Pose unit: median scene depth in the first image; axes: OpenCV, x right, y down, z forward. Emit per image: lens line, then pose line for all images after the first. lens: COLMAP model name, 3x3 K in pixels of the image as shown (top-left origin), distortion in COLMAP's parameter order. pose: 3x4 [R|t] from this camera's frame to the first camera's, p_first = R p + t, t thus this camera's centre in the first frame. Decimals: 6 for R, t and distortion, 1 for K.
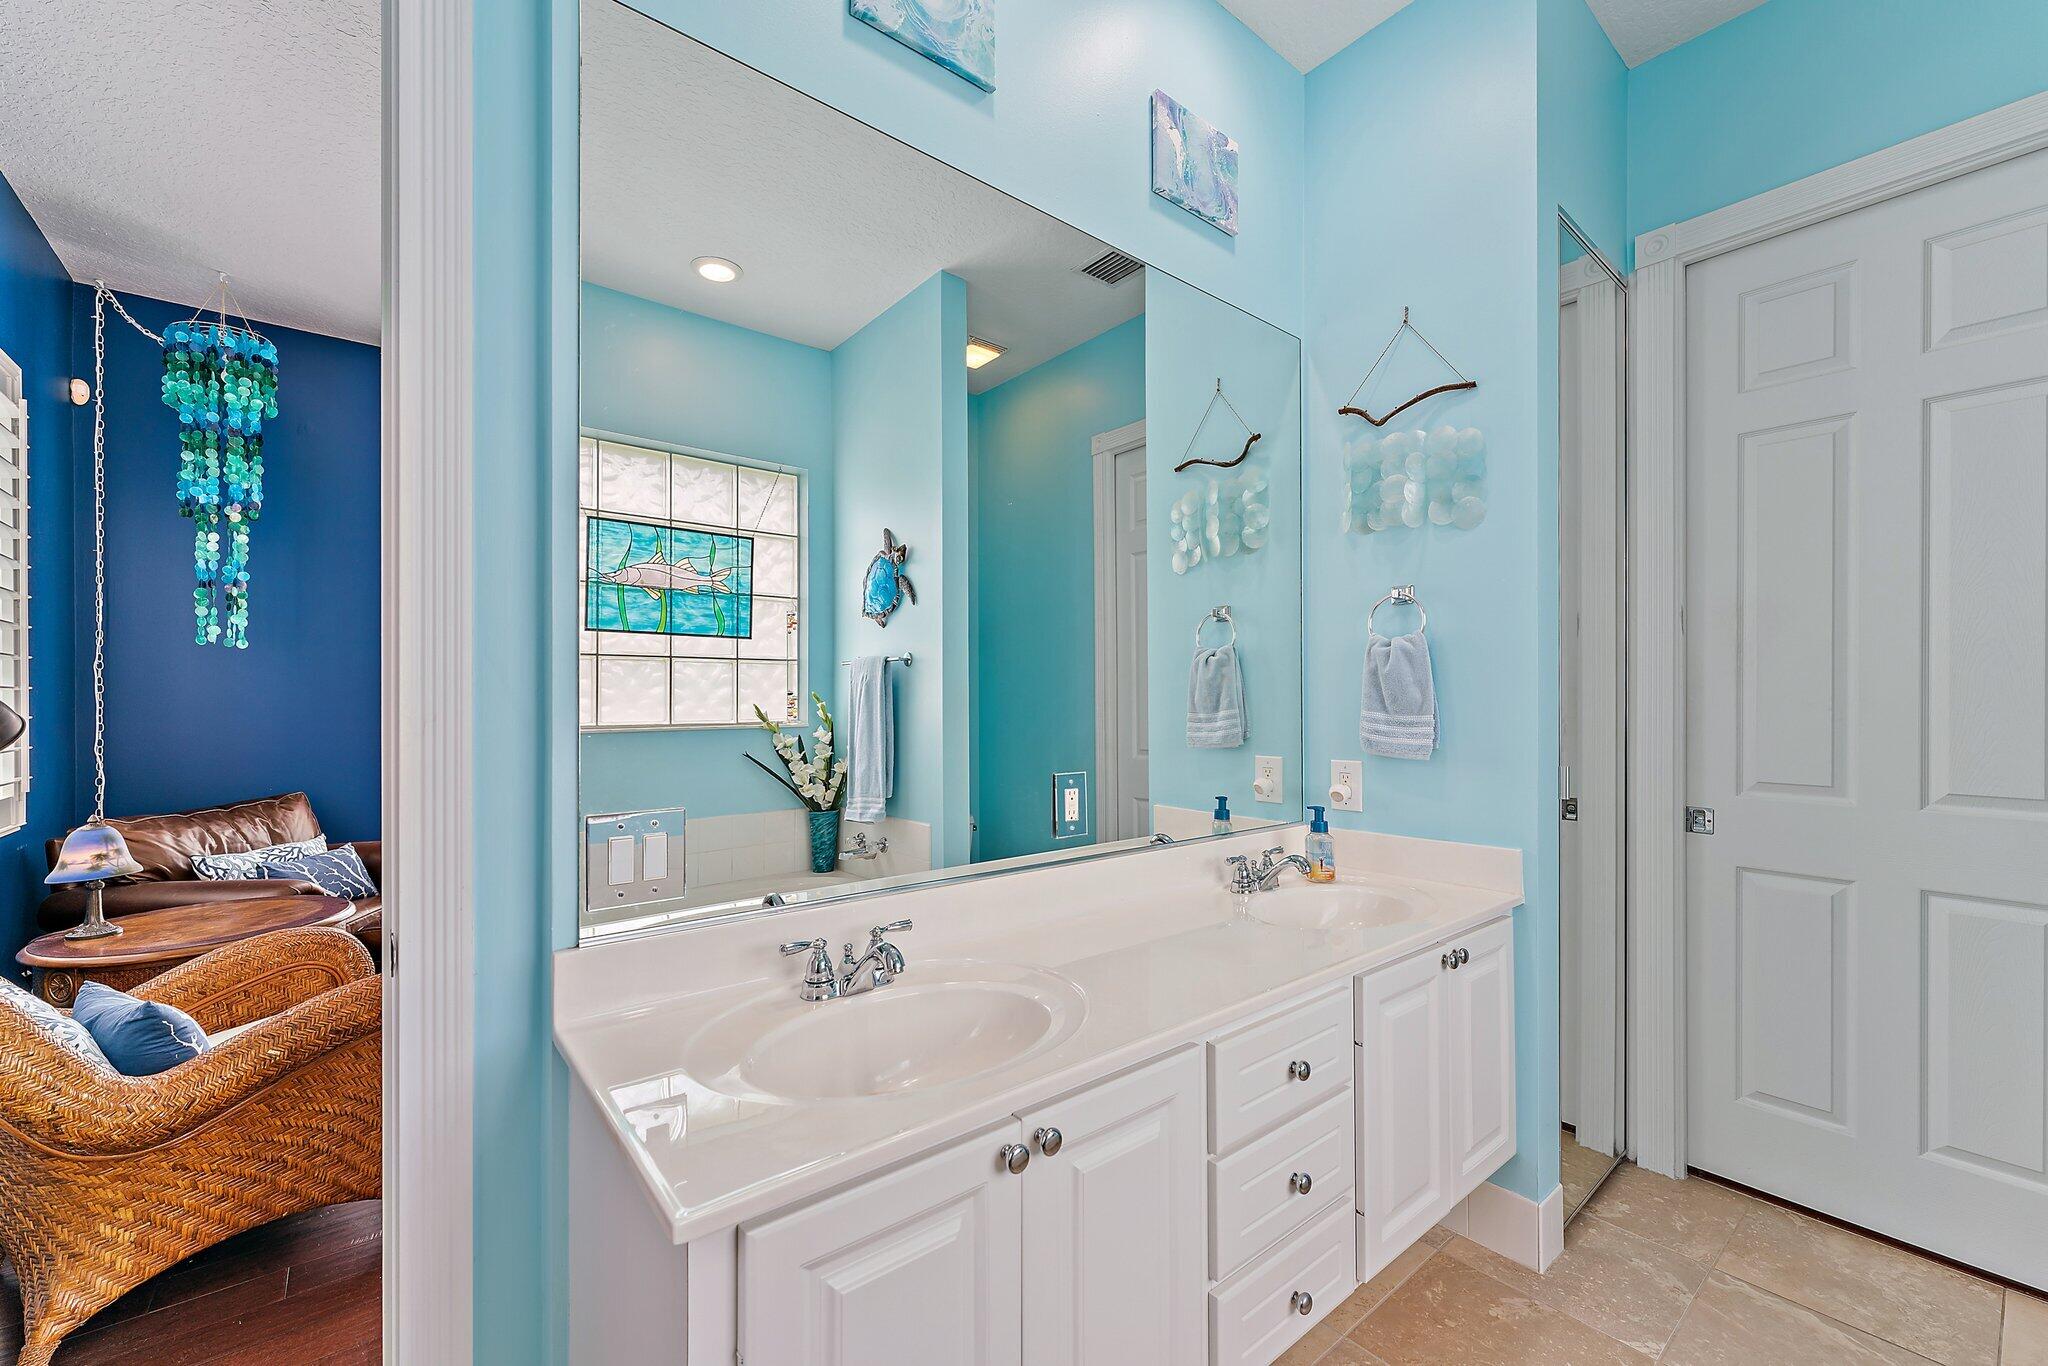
lens RADIAL K [[825.3, 0, 1030.4], [0, 825.3, 675.3], [0, 0, 1]] dist [0.000890, 0.000118]
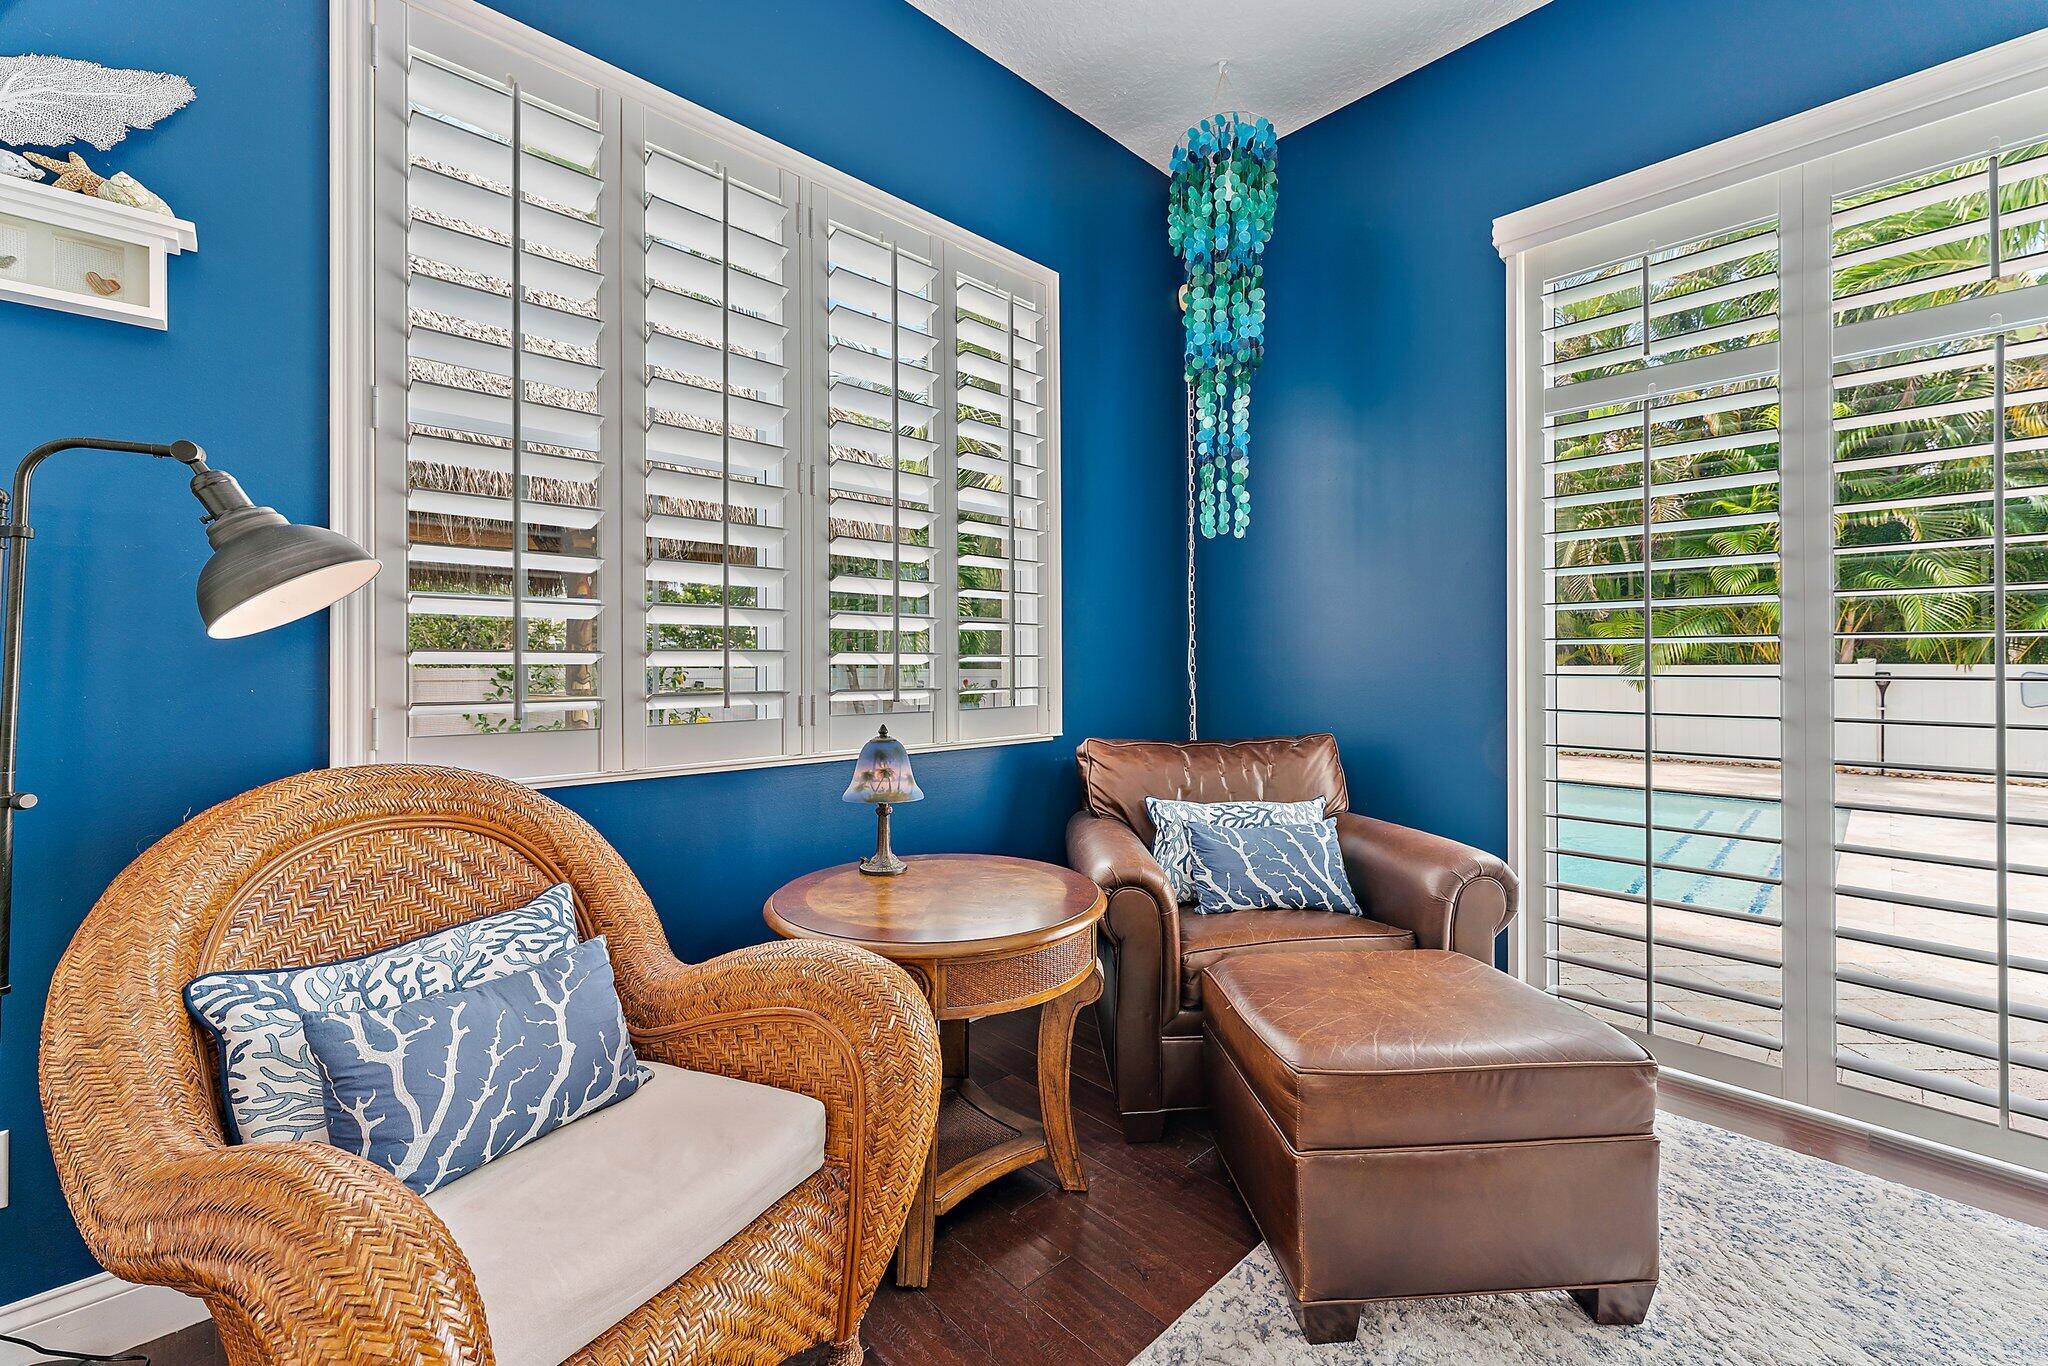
lens RADIAL K [[825.3, 0, 1030.4], [0, 825.3, 675.3], [0, 0, 1]] dist [0.000890, 0.000118]
pose [[0.078284, 0.017222, -0.996782, -0.210234], [0.028555, 0.999402, 0.019509, 0.074963], [0.996522, -0.029990, 0.077746, 0.744944]]
